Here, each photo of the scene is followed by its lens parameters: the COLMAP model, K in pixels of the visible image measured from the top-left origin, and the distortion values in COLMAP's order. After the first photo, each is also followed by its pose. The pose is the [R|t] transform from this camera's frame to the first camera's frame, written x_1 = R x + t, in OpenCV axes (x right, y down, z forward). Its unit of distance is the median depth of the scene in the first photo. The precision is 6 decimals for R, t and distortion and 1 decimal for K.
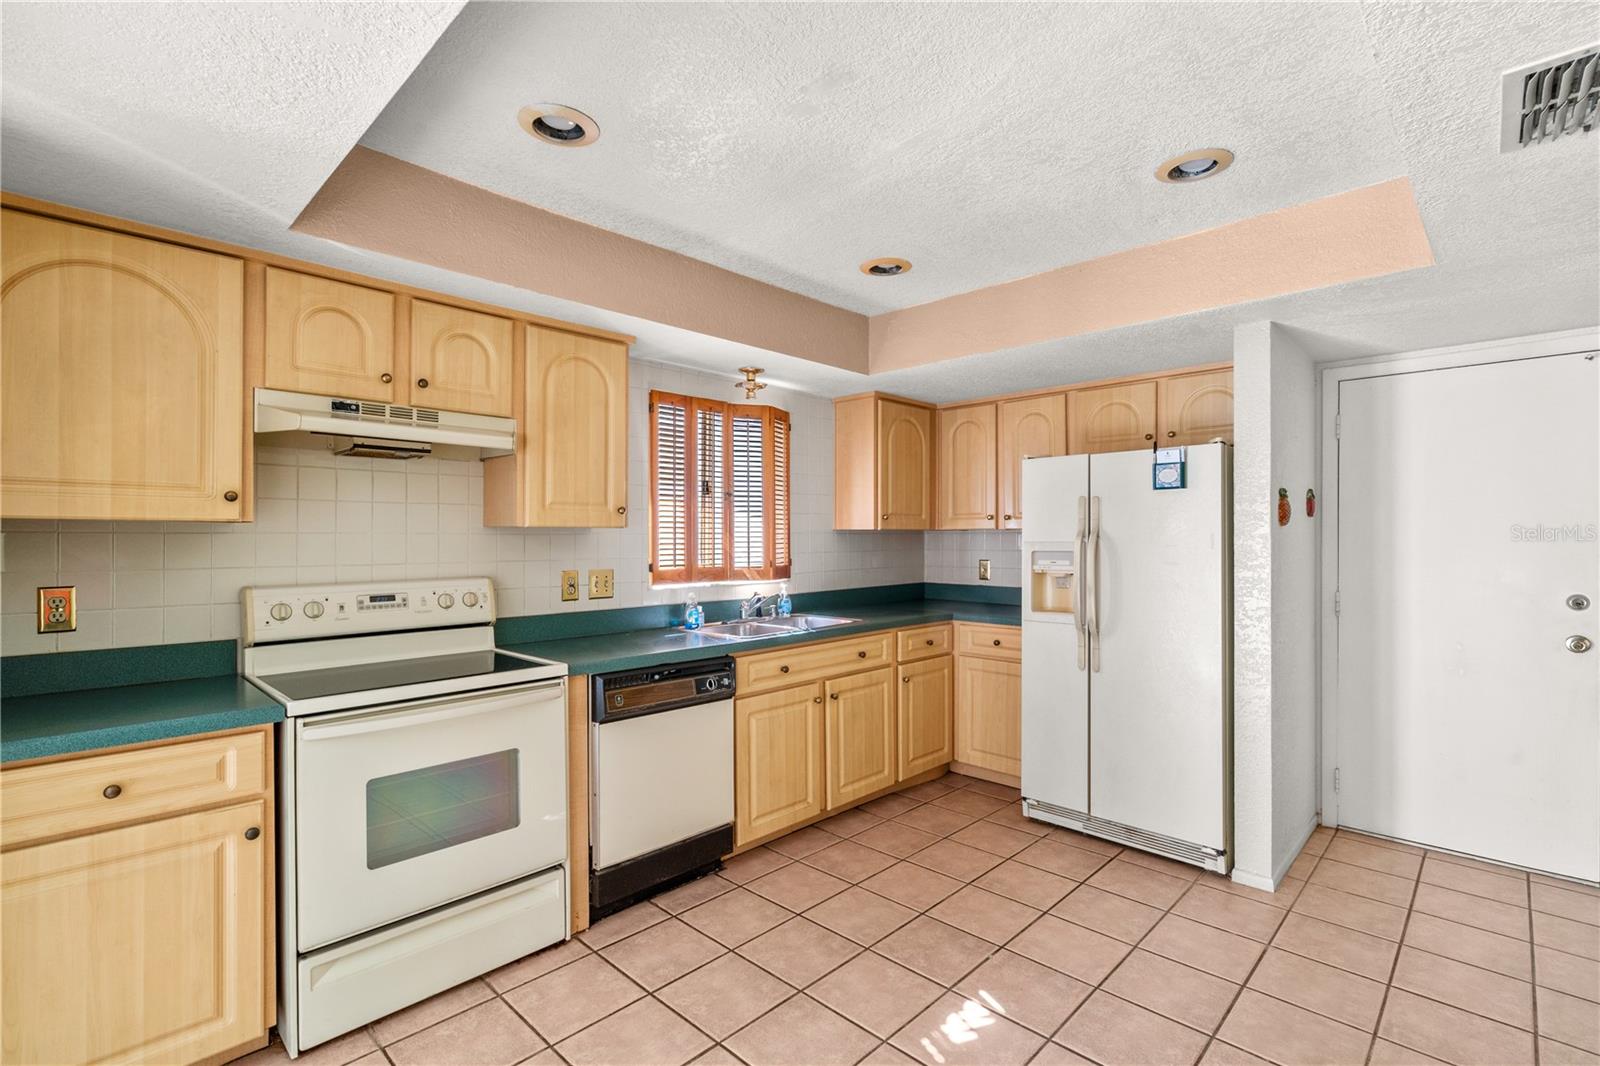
lens RADIAL K [[722.6, 0, 805.9], [0, 722.6, 537.5], [0, 0, 1]] dist [-0.003248, 0.000494]
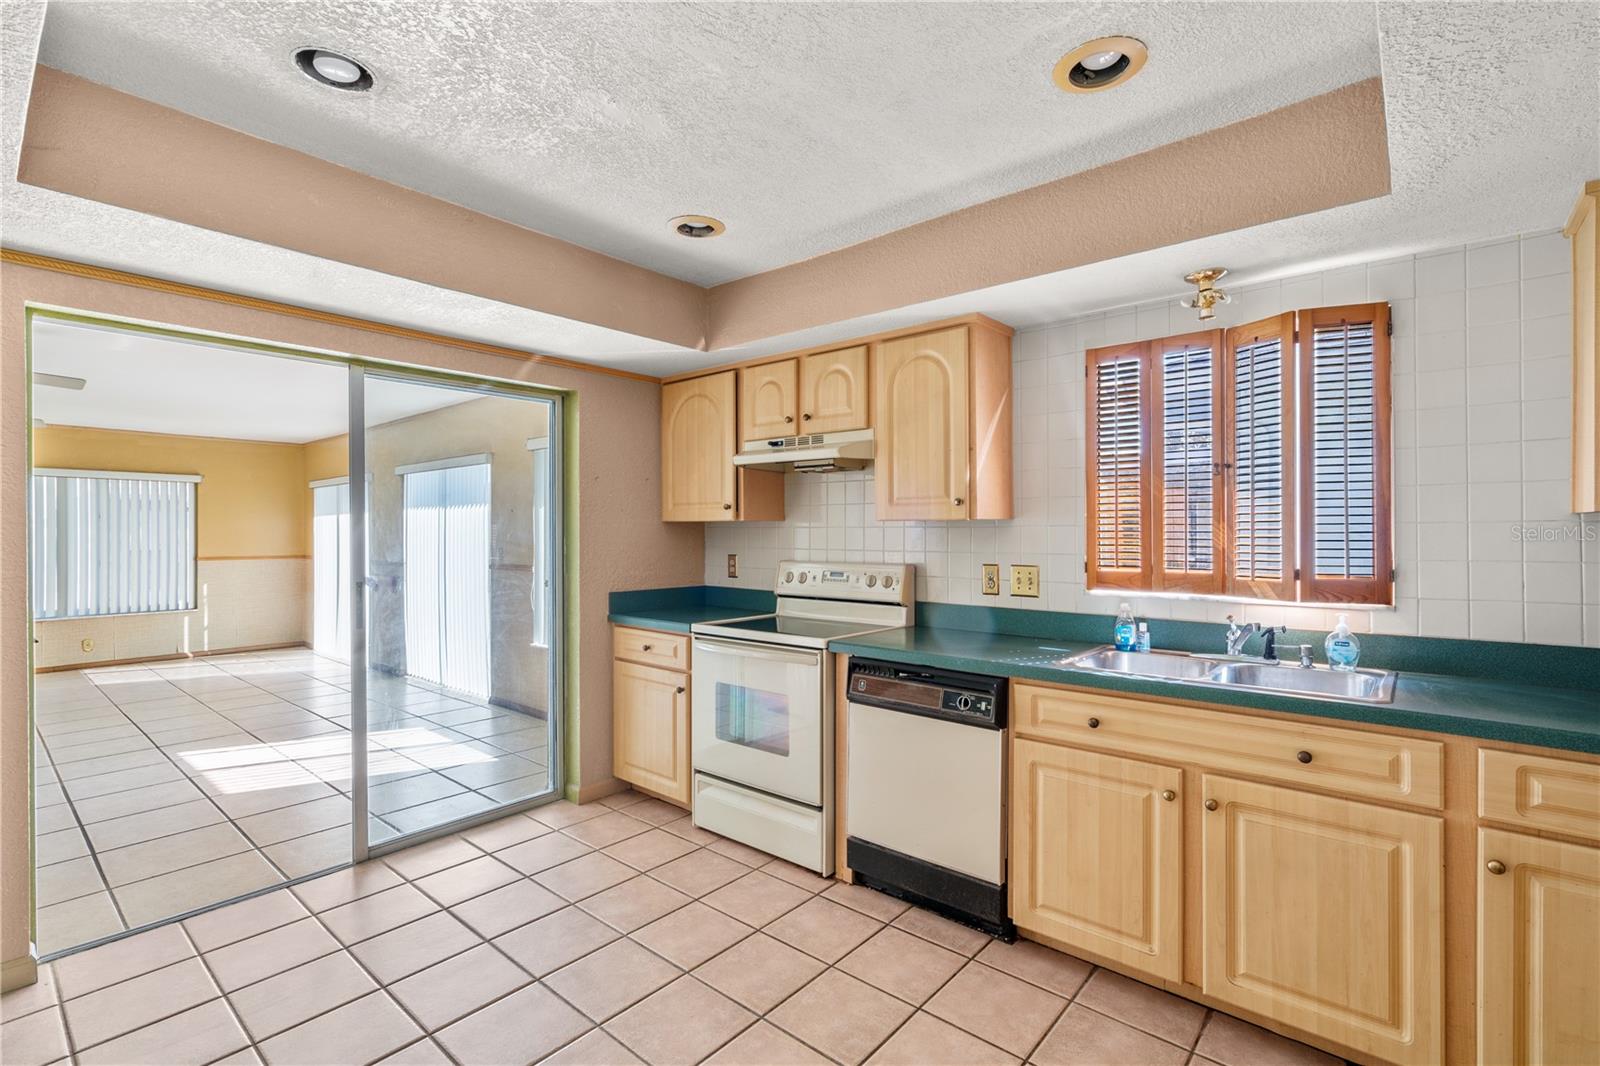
lens RADIAL K [[734.9, 0, 807.6], [0, 734.9, 533.5], [0, 0, 1]] dist [-0.000933, 0.000208]
pose [[0.069931, 0.004172, -0.997543, 0.694656], [-0.000622, 0.999991, 0.004139, 0.000679], [0.997552, 0.000331, 0.069933, 0.731858]]
